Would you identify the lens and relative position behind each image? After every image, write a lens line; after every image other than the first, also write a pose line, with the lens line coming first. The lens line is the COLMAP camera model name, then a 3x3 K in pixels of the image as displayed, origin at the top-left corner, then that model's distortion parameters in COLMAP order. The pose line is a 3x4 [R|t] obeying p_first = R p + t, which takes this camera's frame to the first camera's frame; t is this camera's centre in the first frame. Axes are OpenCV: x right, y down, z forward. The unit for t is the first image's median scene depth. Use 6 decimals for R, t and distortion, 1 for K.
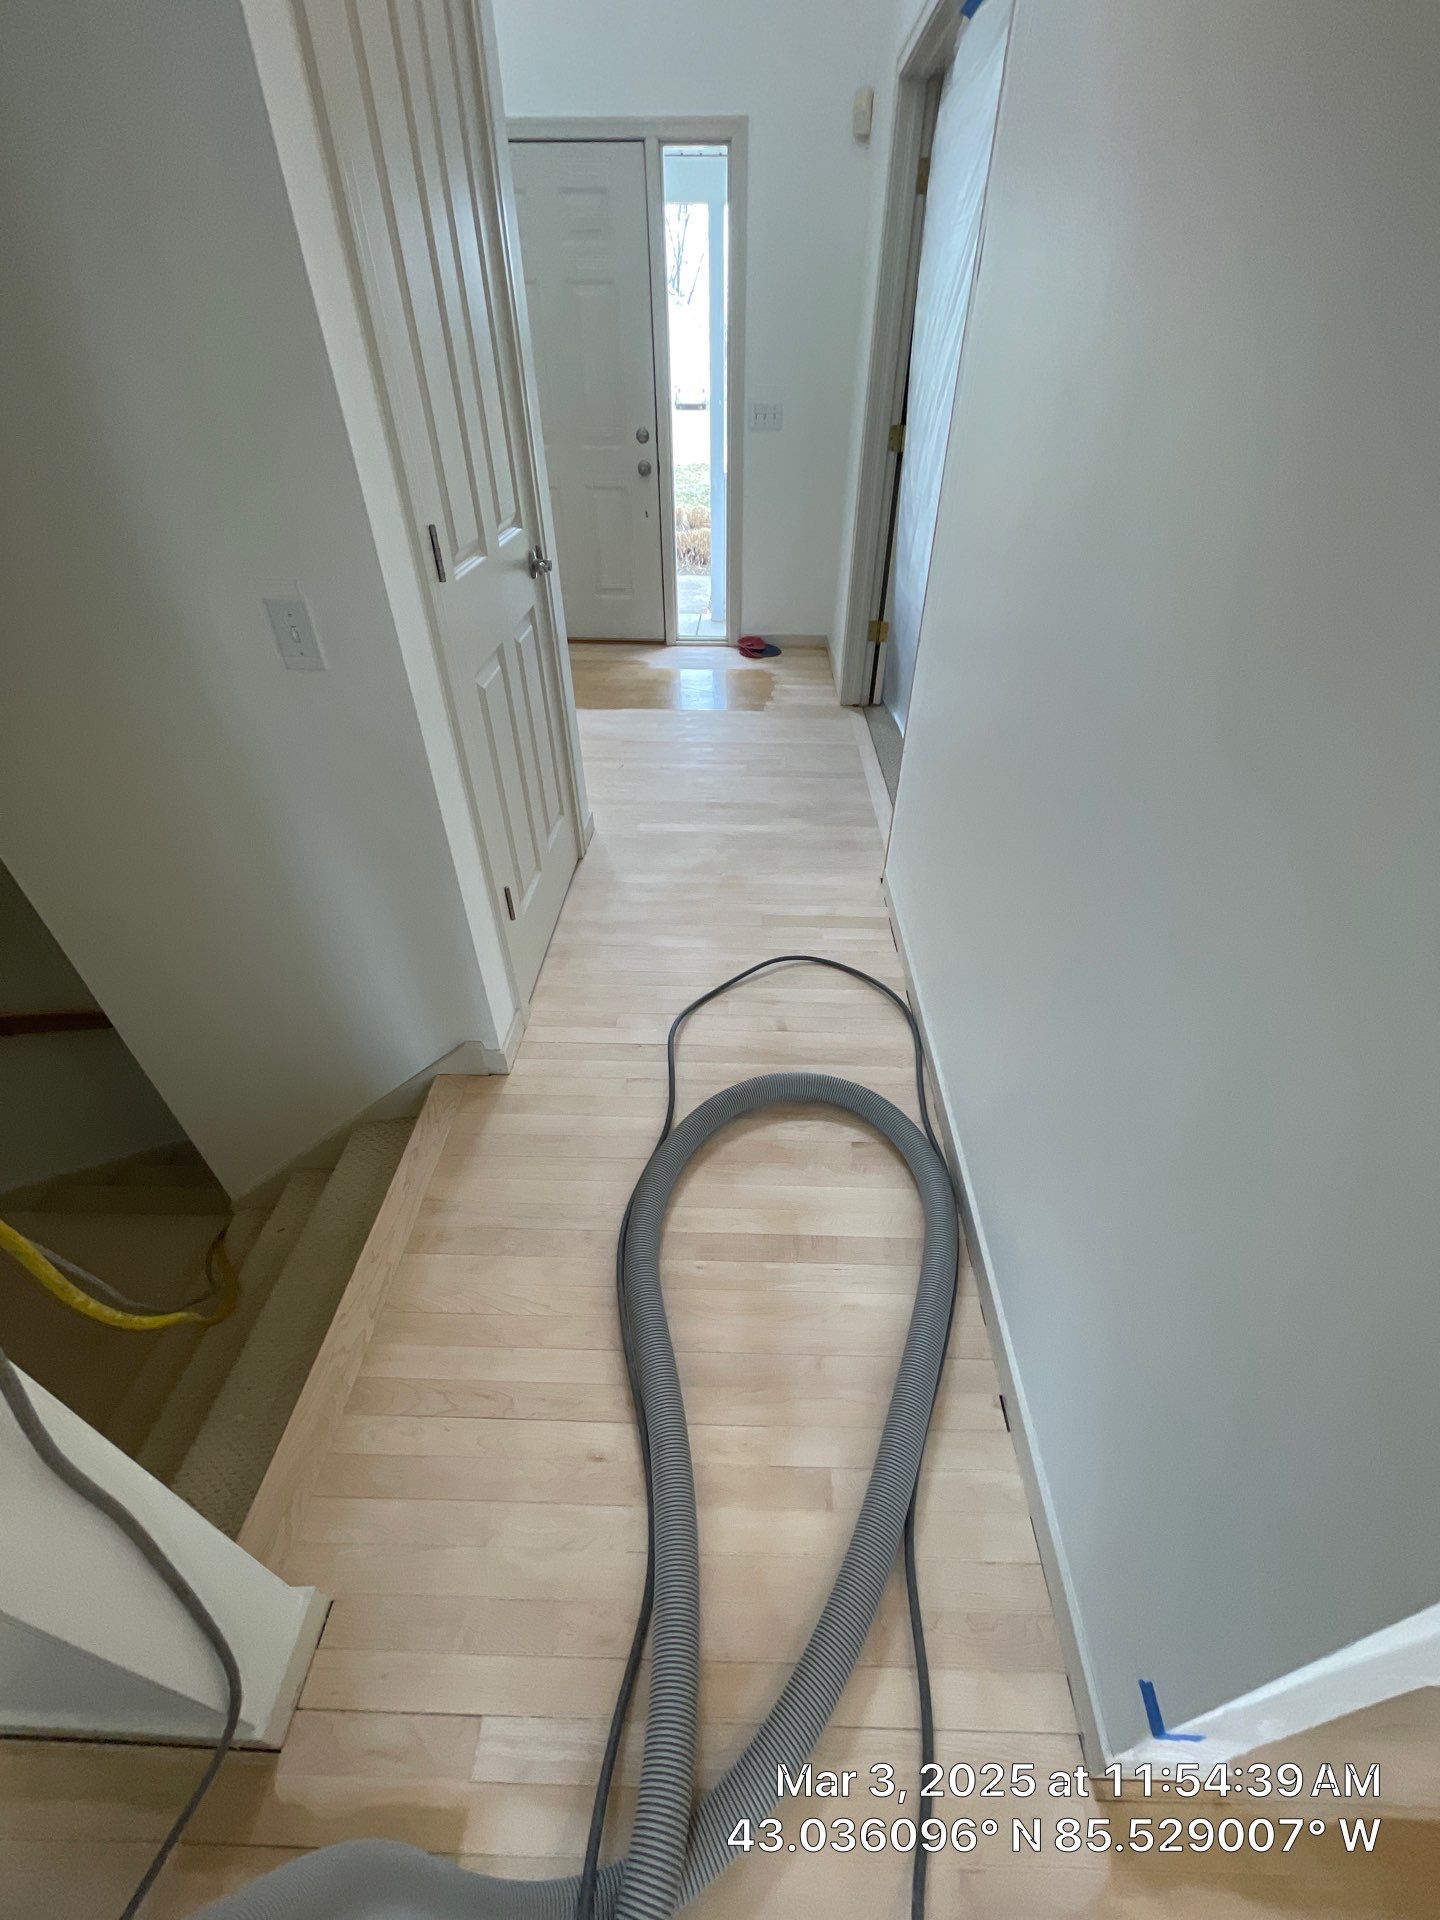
lens RADIAL K [[764.7, 0, 739.3], [0, 764.7, 962.1], [0, 0, 1]] dist [-0.003775, -0.000654]
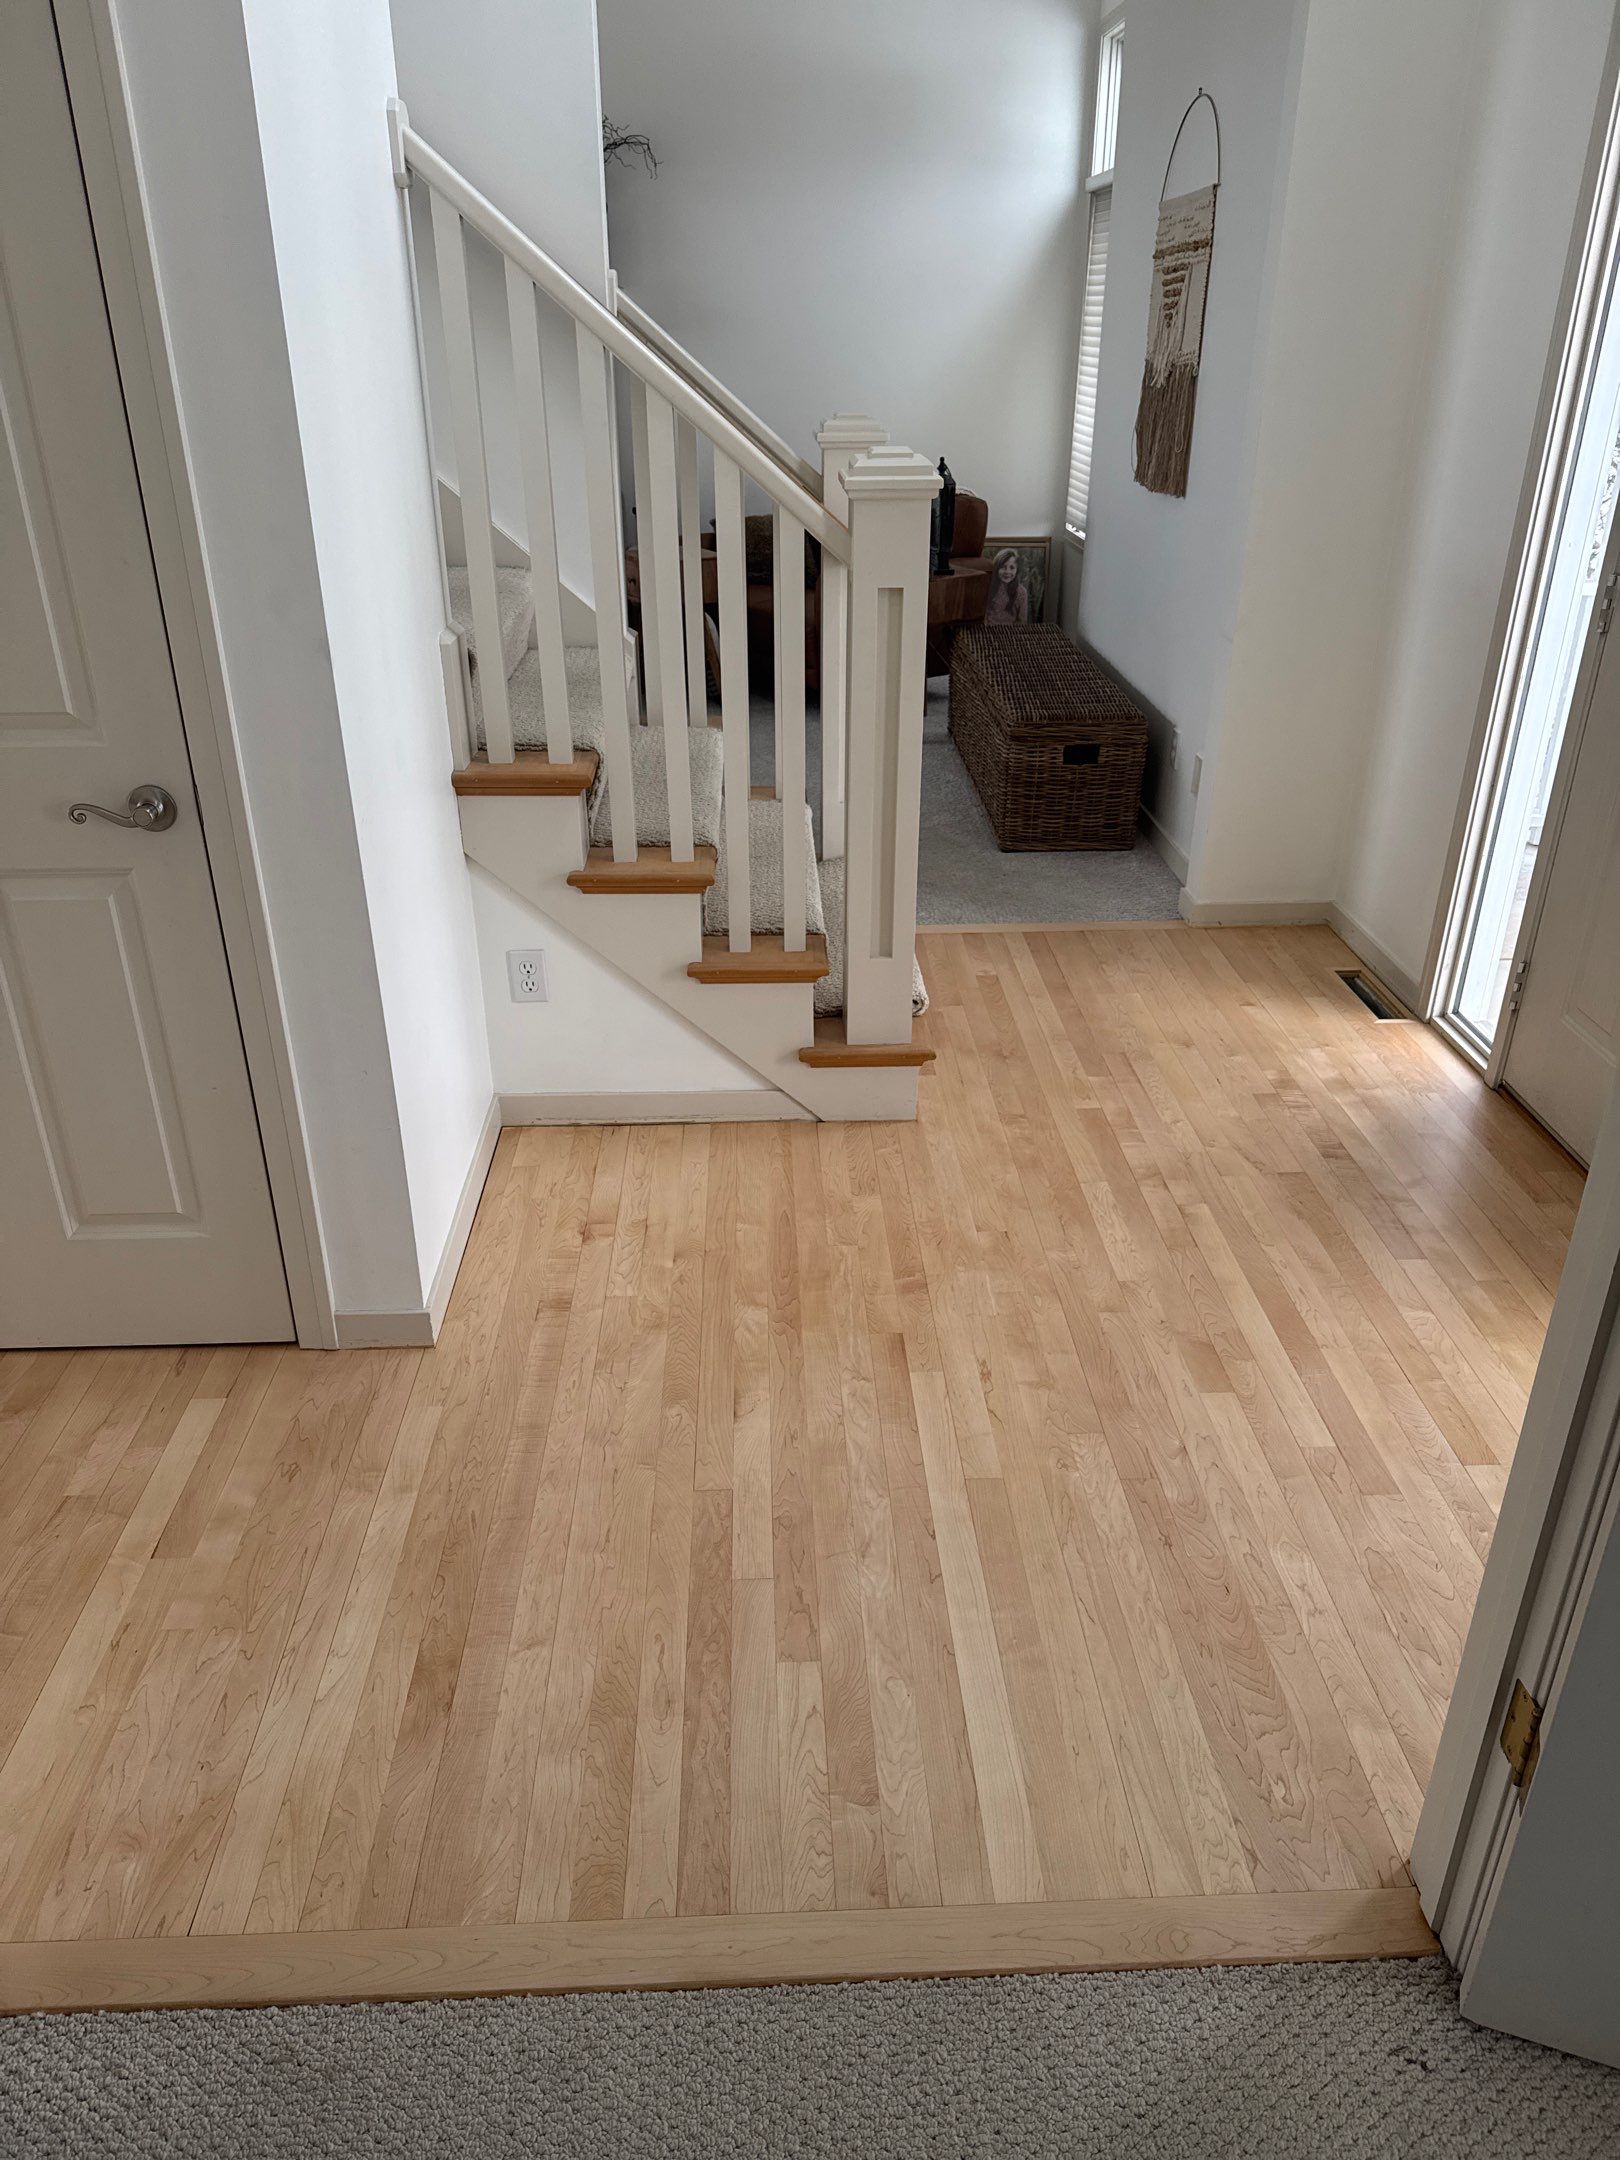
lens RADIAL K [[1517.6, 0, 810.1], [0, 1517.6, 1095.1], [0, 0, 1]] dist [0.023943, -0.026725]
pose [[0.054251, 0.434628, -0.898974, 0.654165], [-0.615282, 0.723625, 0.312721, -0.808467], [0.786438, 0.536158, 0.306676, 0.911353]]
